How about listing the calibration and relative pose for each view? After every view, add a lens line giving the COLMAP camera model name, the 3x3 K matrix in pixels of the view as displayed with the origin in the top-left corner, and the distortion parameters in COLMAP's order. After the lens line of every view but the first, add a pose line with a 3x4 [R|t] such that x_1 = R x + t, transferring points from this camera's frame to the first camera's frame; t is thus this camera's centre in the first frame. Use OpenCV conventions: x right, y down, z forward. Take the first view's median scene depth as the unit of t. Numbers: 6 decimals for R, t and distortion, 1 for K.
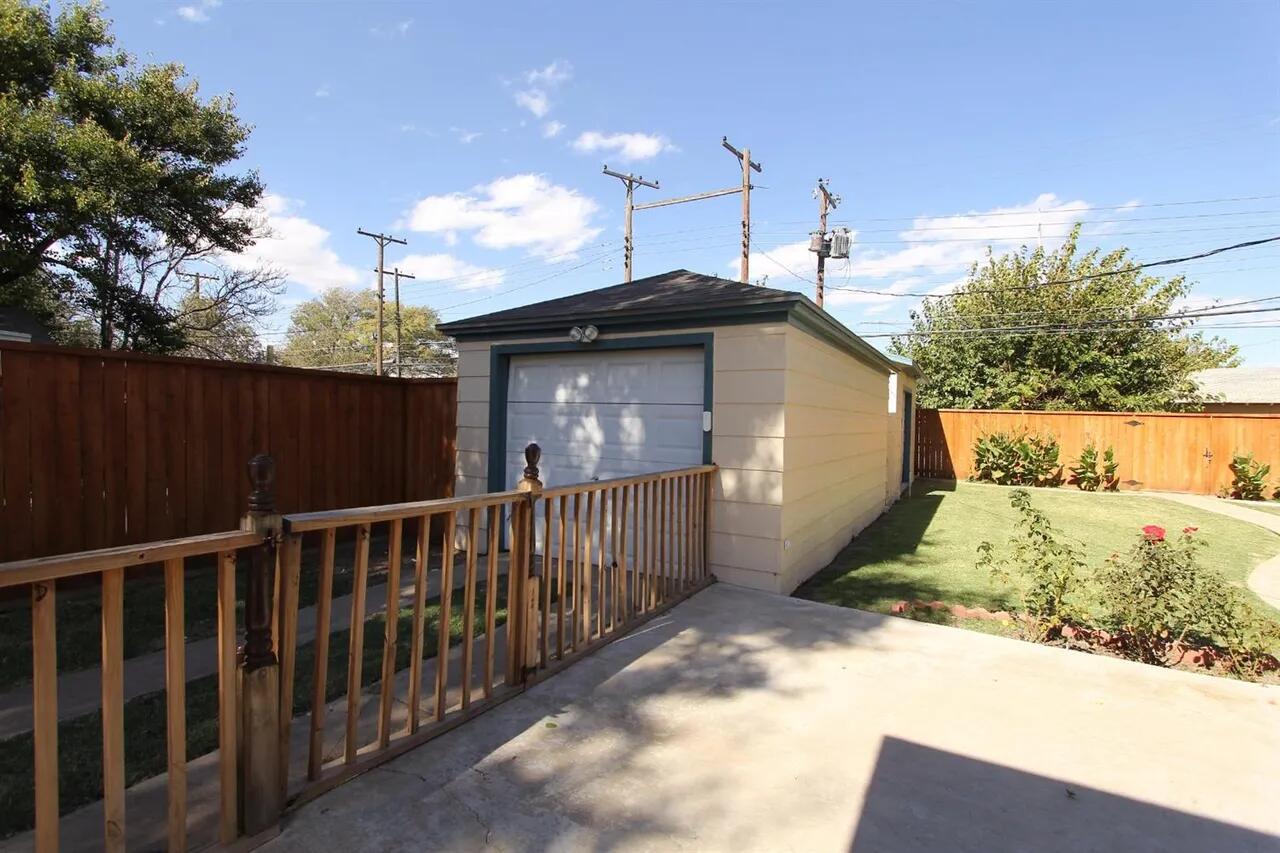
lens RADIAL K [[591.6, 0, 643.1], [0, 591.6, 423.1], [0, 0, 1]] dist [-0.020766, 0.005179]
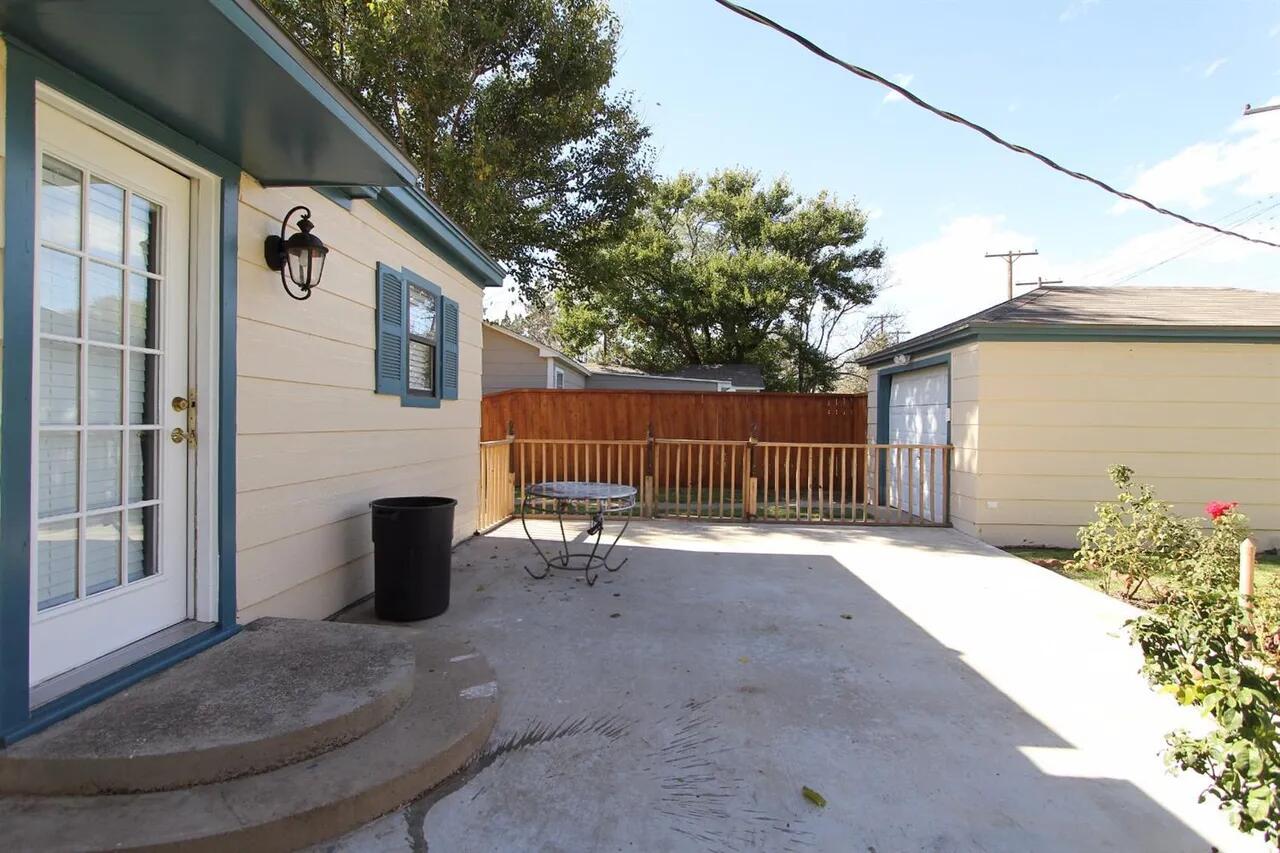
lens RADIAL K [[591.6, 0, 643.1], [0, 591.6, 423.1], [0, 0, 1]] dist [-0.020766, 0.005179]
pose [[0.454429, -0.012688, -0.890693, 0.309134], [-0.007297, 0.999812, -0.017965, 0.014264], [0.890753, 0.014663, 0.454251, -0.090553]]
